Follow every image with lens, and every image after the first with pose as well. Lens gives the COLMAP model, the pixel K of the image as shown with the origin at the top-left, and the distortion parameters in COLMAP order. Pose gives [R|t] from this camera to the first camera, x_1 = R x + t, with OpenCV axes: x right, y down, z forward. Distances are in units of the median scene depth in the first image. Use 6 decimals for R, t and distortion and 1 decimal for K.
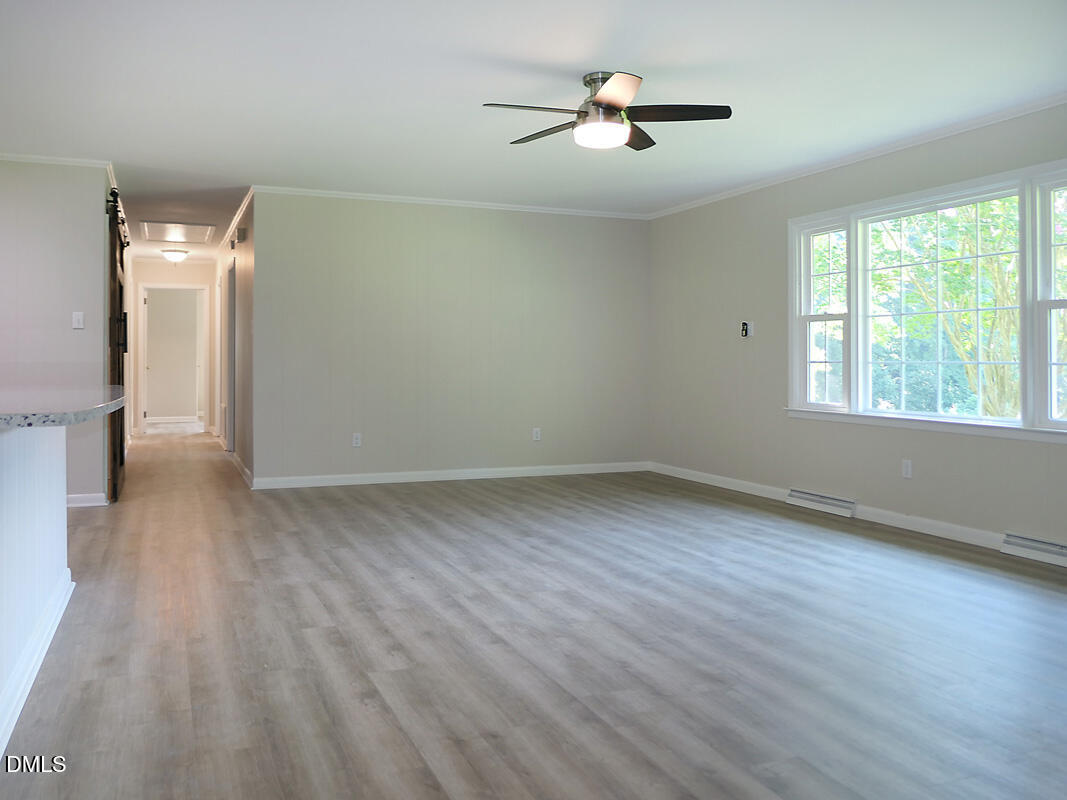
lens RADIAL K [[863.4, 0, 565.7], [0, 863.4, 362.0], [0, 0, 1]] dist [-0.007891, 0.002571]
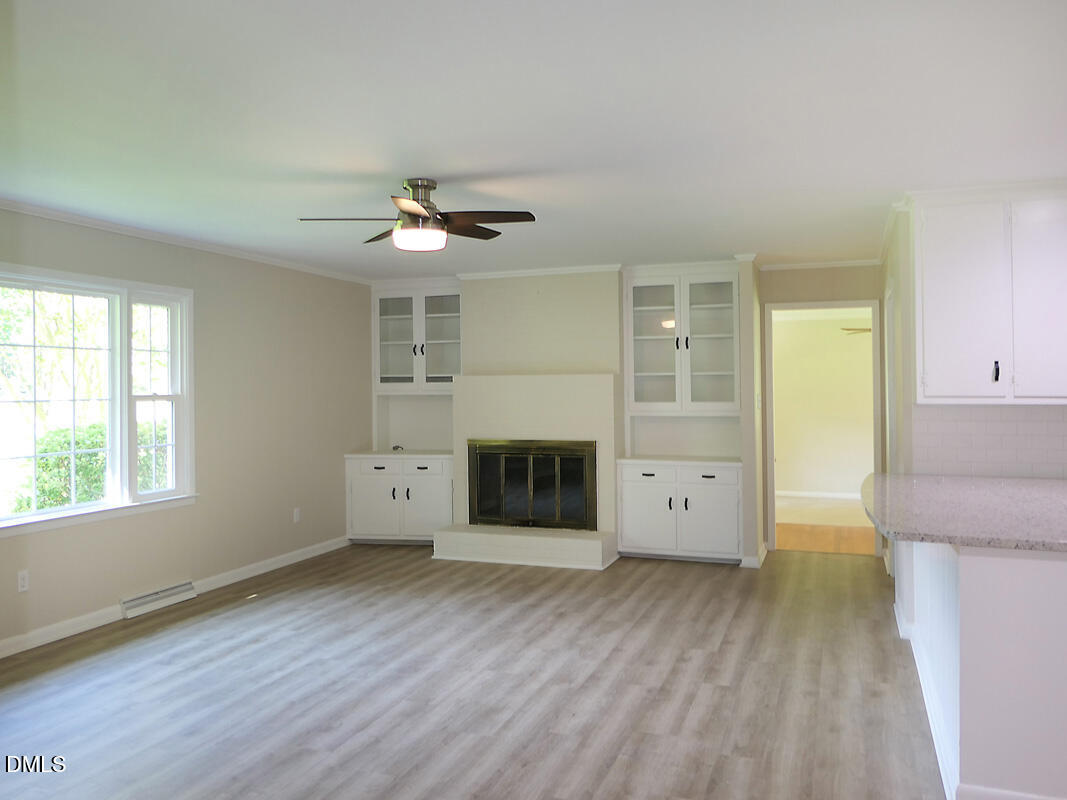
lens RADIAL K [[863.4, 0, 565.7], [0, 863.4, 362.0], [0, 0, 1]] dist [-0.007891, 0.002571]
pose [[-0.732274, 0.020057, 0.680714, -1.084198], [0.004321, 0.999683, -0.024806, -0.133516], [-0.680996, -0.015223, -0.732129, 2.282320]]
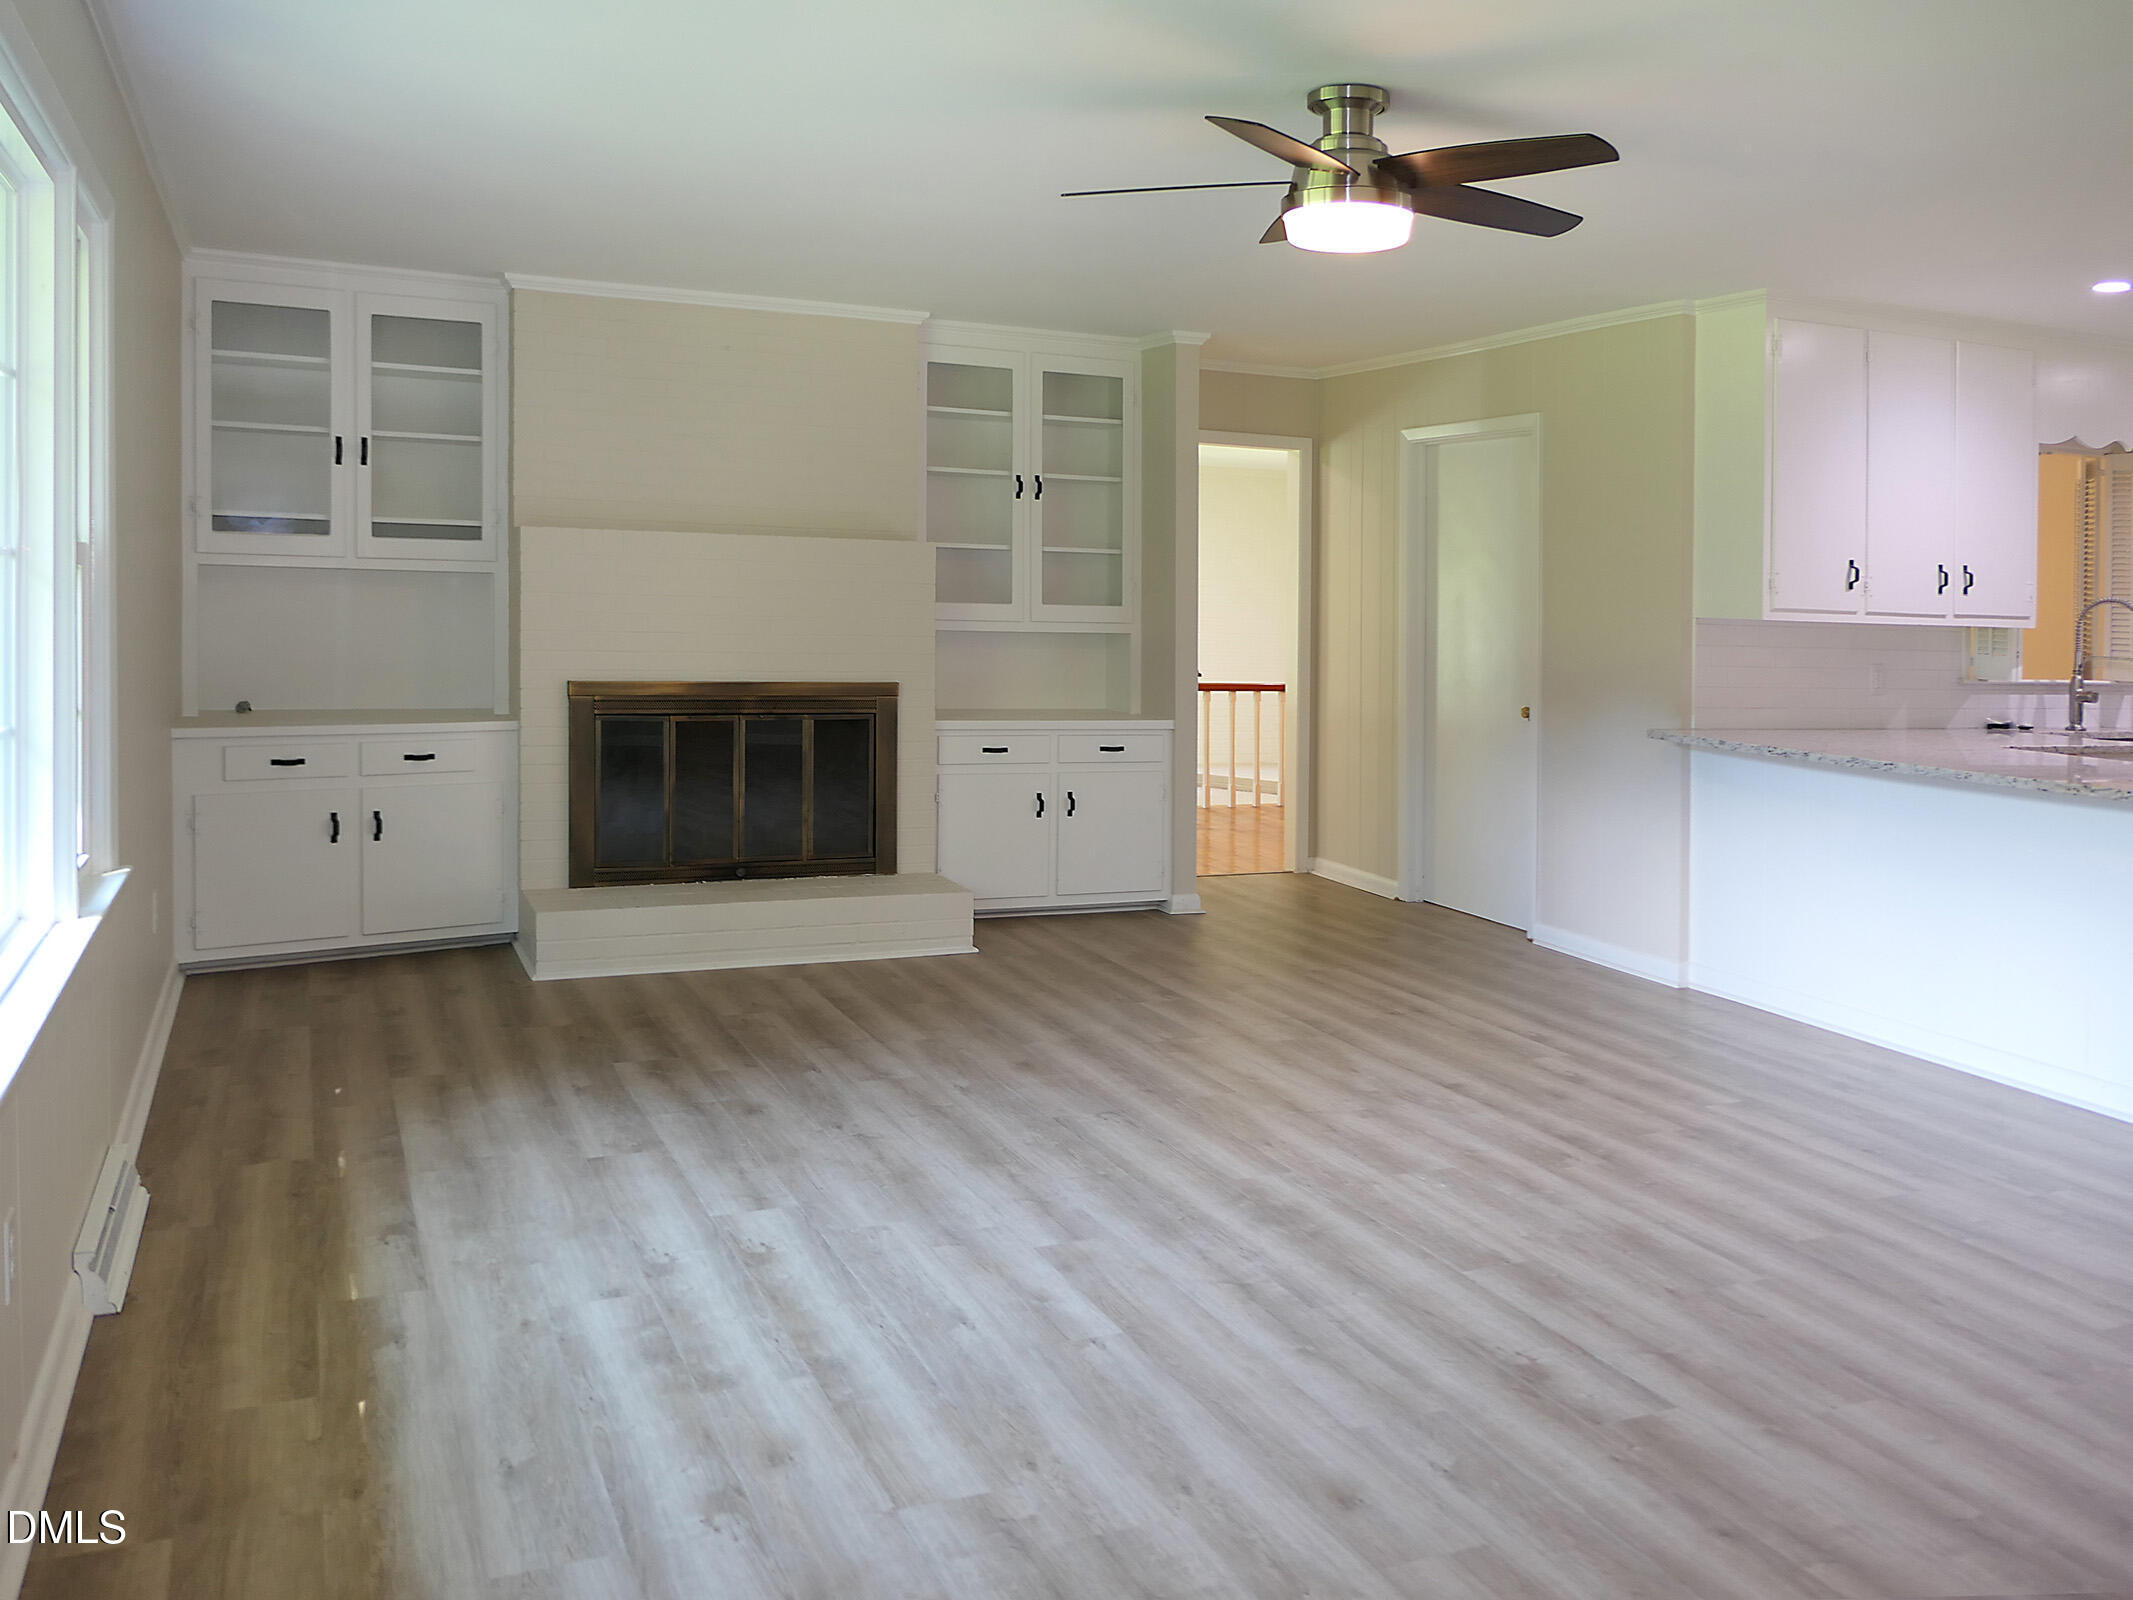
lens RADIAL K [[1605.1, 0, 1060.0], [0, 1605.1, 600.1], [0, 0, 1]] dist [-0.006260, -0.003210]
pose [[-0.999372, -0.033857, -0.010483, 0.407419], [-0.033933, 0.999398, 0.007164, -0.101443], [0.010234, 0.007515, -0.999919, 2.578652]]
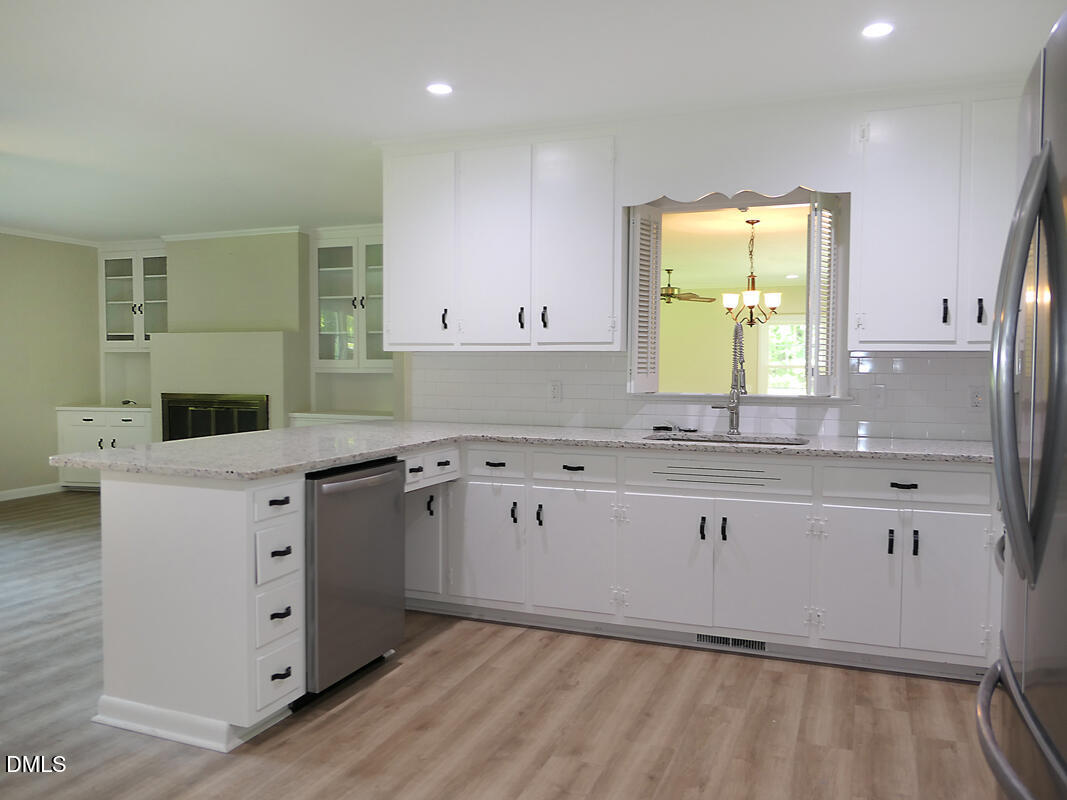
lens RADIAL K [[825.3, 0, 518.6], [0, 825.3, 377.3], [0, 0, 1]] dist [-0.002769, -0.004532]
pose [[-0.705720, -0.019432, 0.708225, -1.772849], [-0.004893, 0.999734, 0.022554, -0.079092], [-0.708474, 0.012452, -0.705627, 1.589549]]
